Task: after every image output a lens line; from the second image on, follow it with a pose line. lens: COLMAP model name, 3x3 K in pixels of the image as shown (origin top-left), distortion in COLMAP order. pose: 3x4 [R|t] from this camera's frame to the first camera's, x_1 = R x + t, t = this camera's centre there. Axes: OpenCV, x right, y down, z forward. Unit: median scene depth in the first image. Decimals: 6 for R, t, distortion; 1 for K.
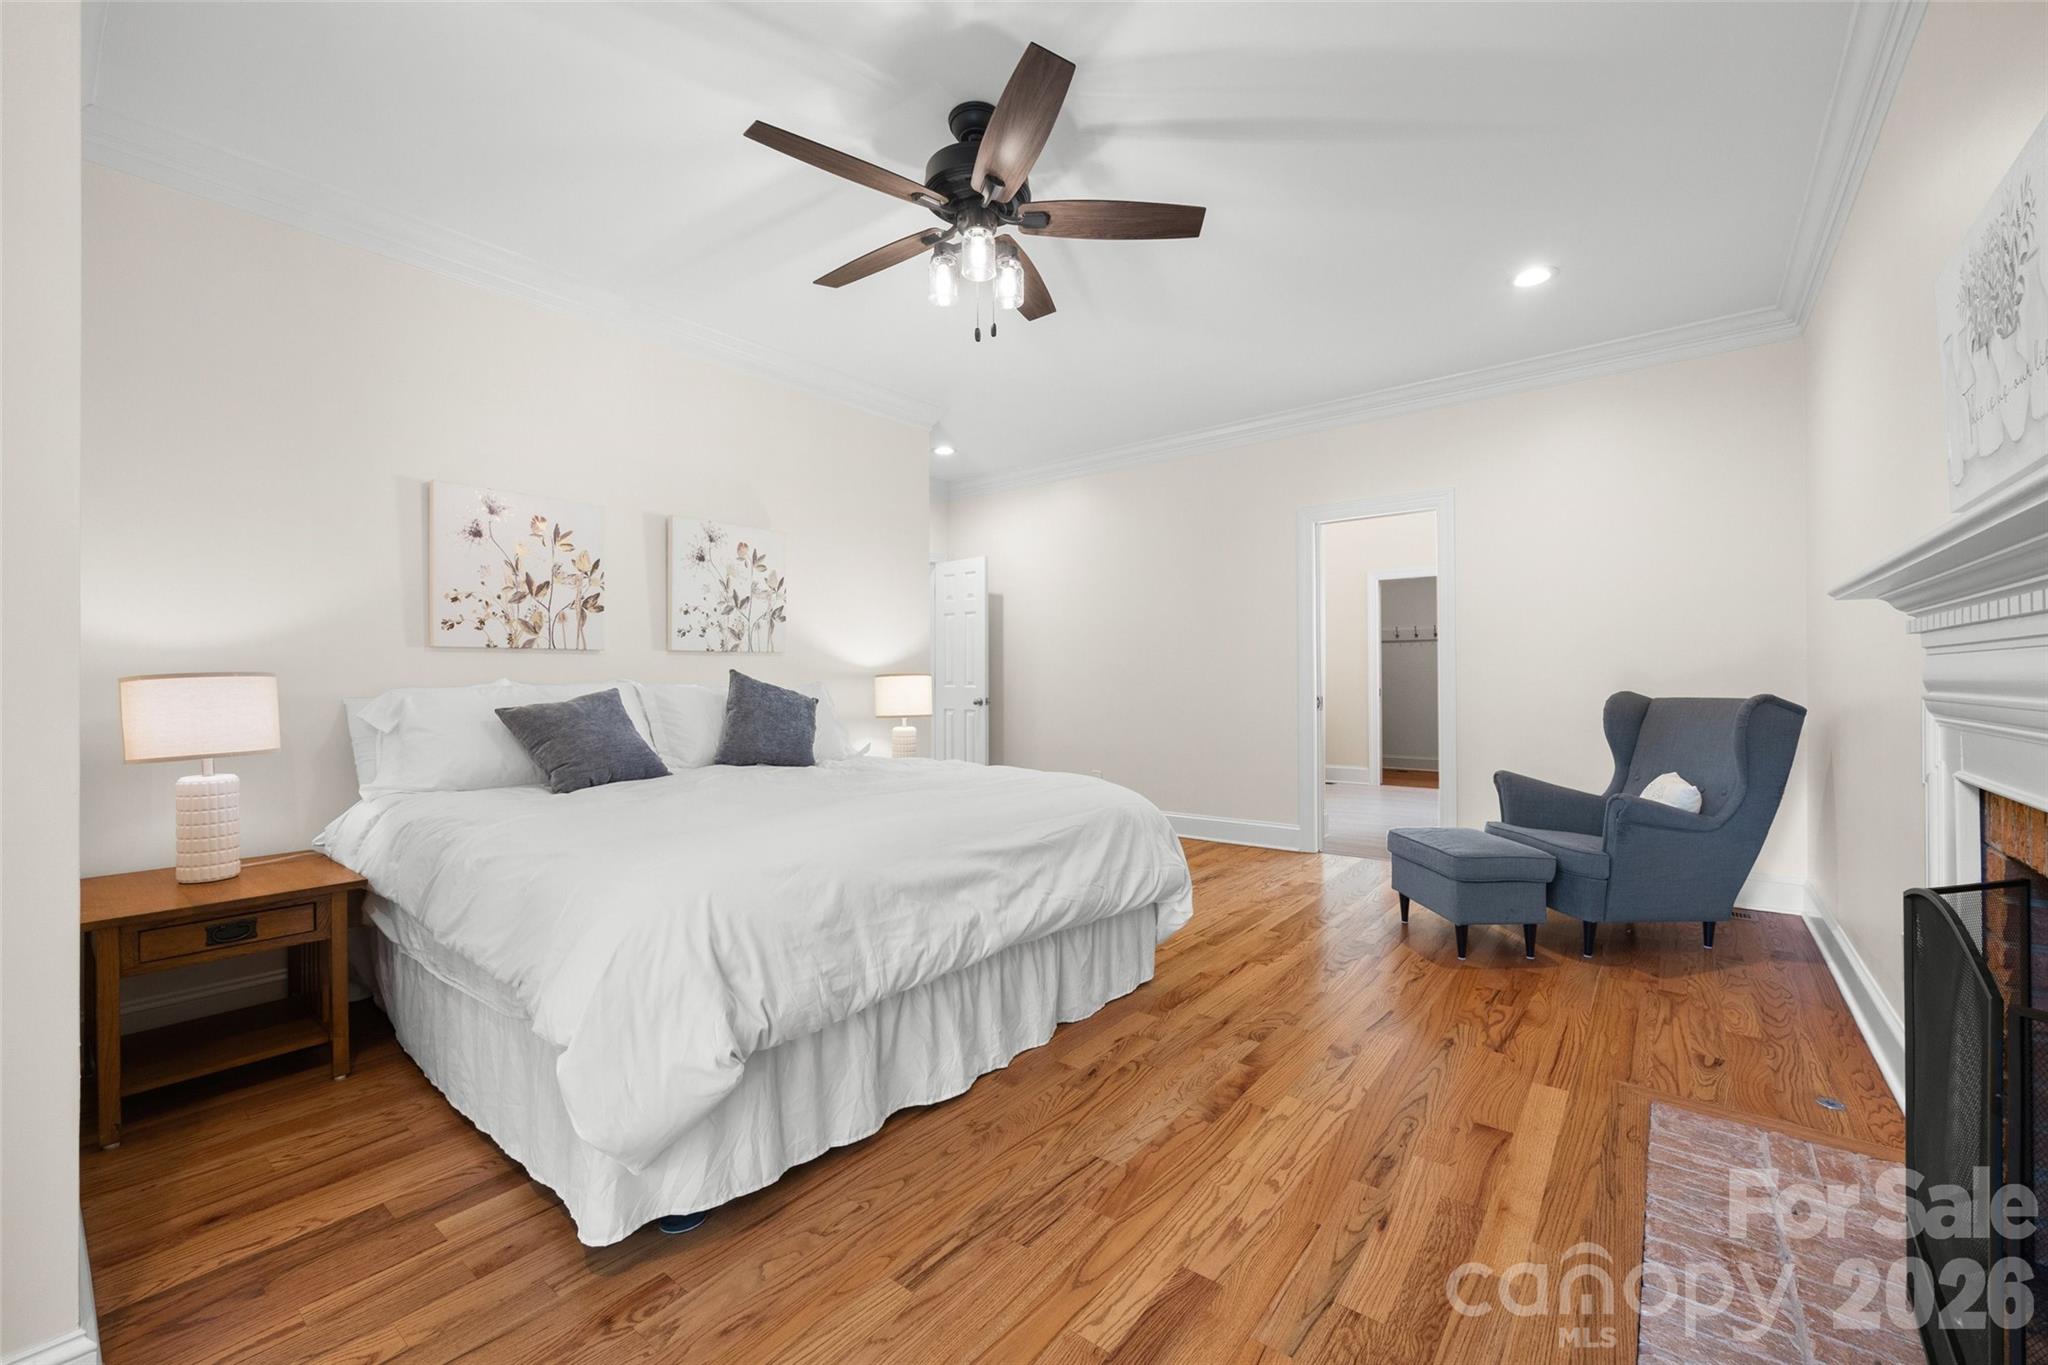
lens RADIAL K [[814.4, 0, 1033.2], [0, 814.4, 682.9], [0, 0, 1]] dist [-0.003530, 0.000520]
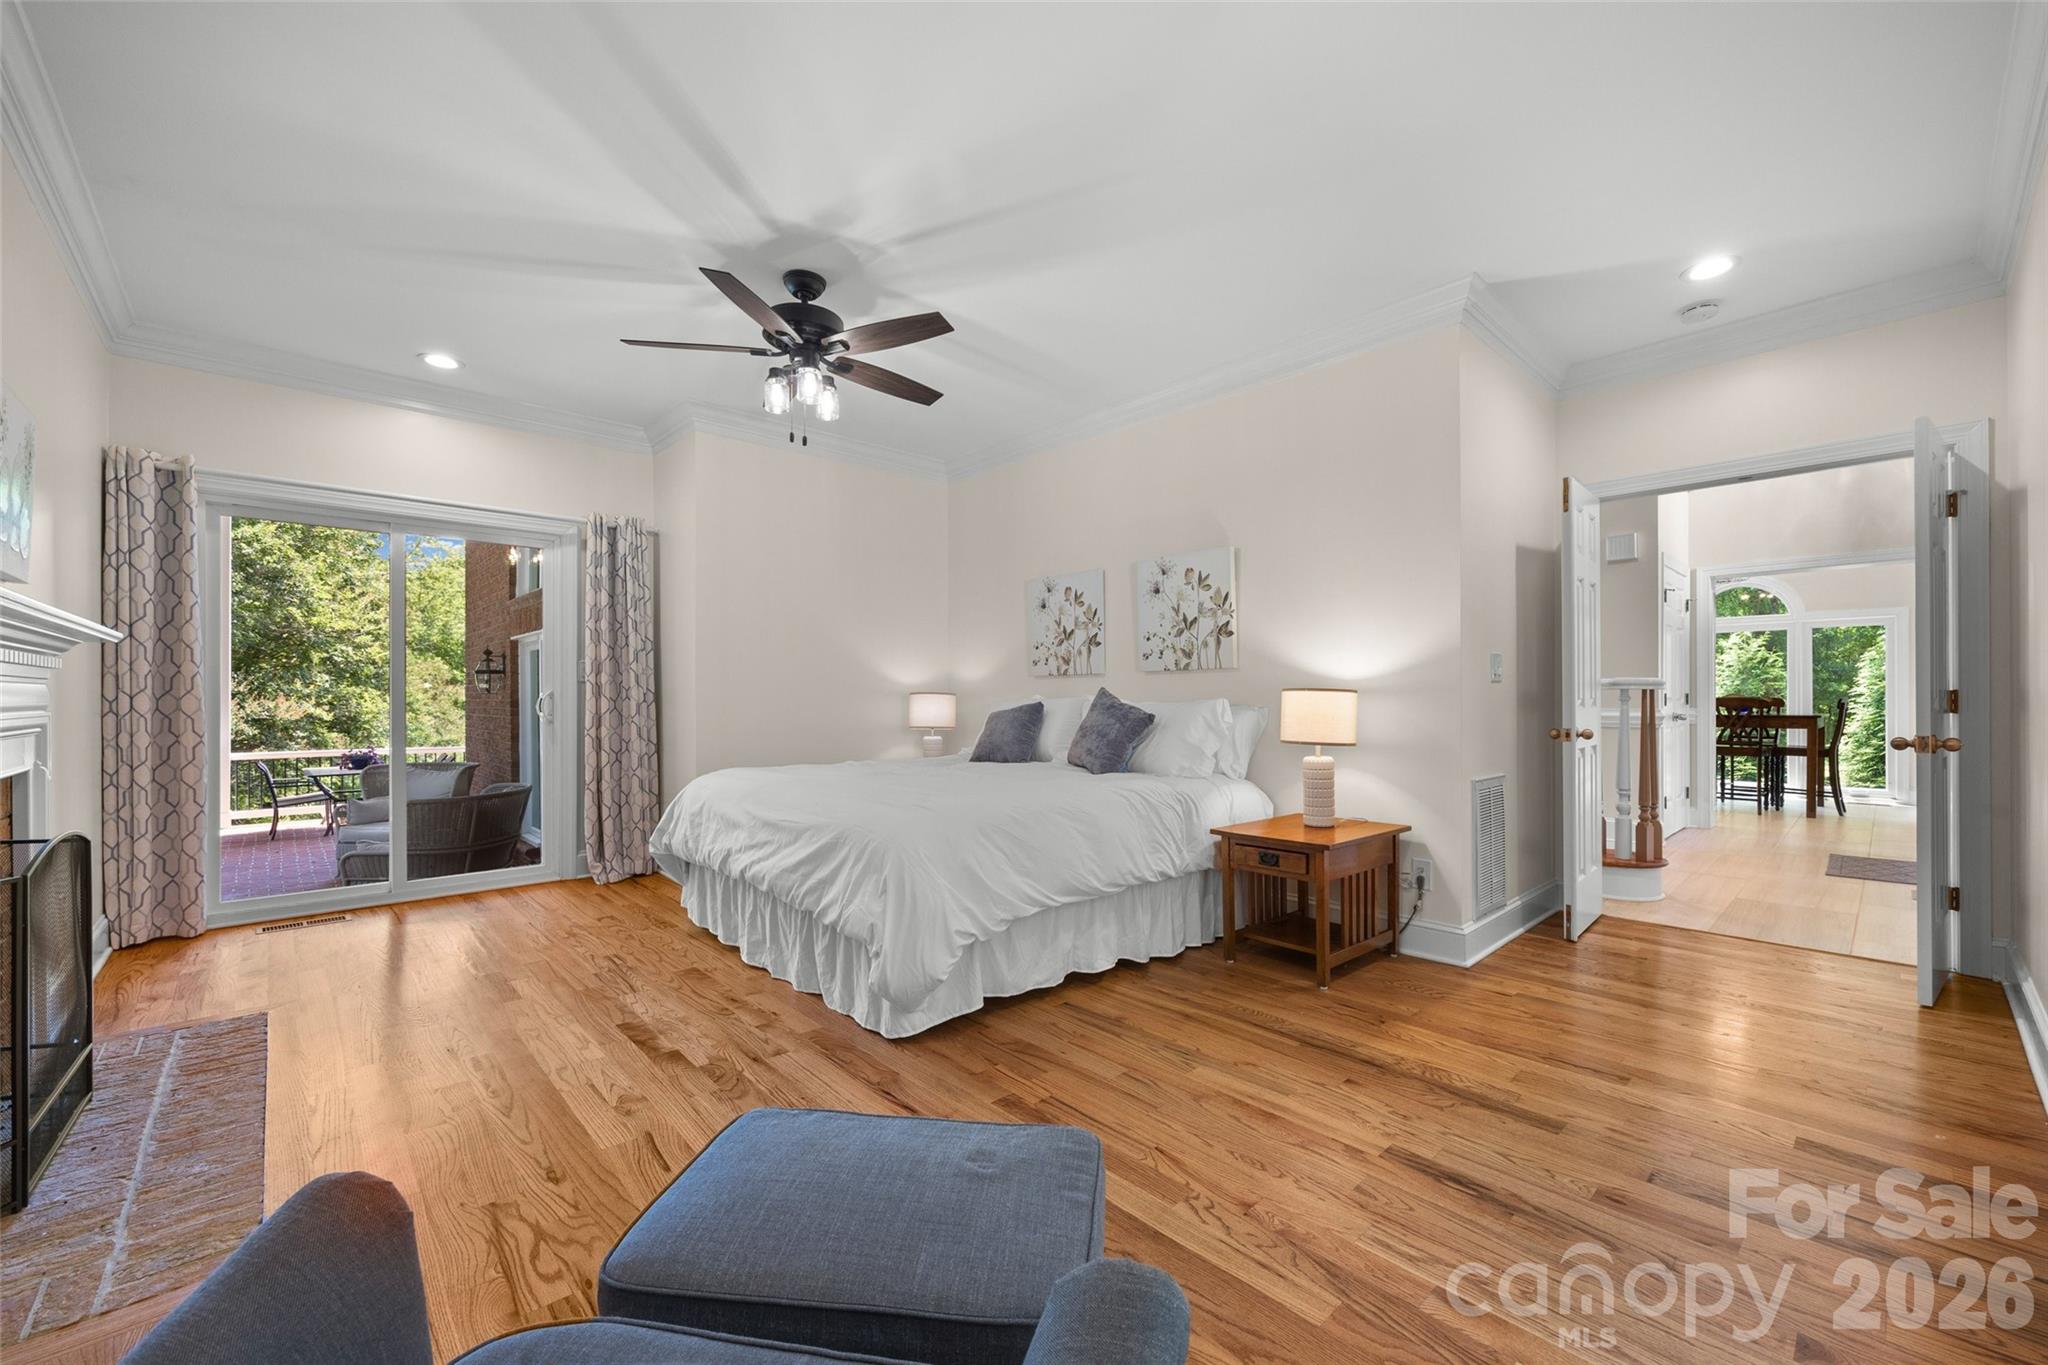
lens RADIAL K [[814.4, 0, 1061.7], [0, 814.4, 702.0], [0, 0, 1]] dist [-0.003530, 0.000520]
pose [[-0.138969, 0.019277, -0.990109, 0.785406], [0.005043, 0.999811, 0.018758, -0.016458], [0.990284, -0.002386, -0.139040, 1.036229]]
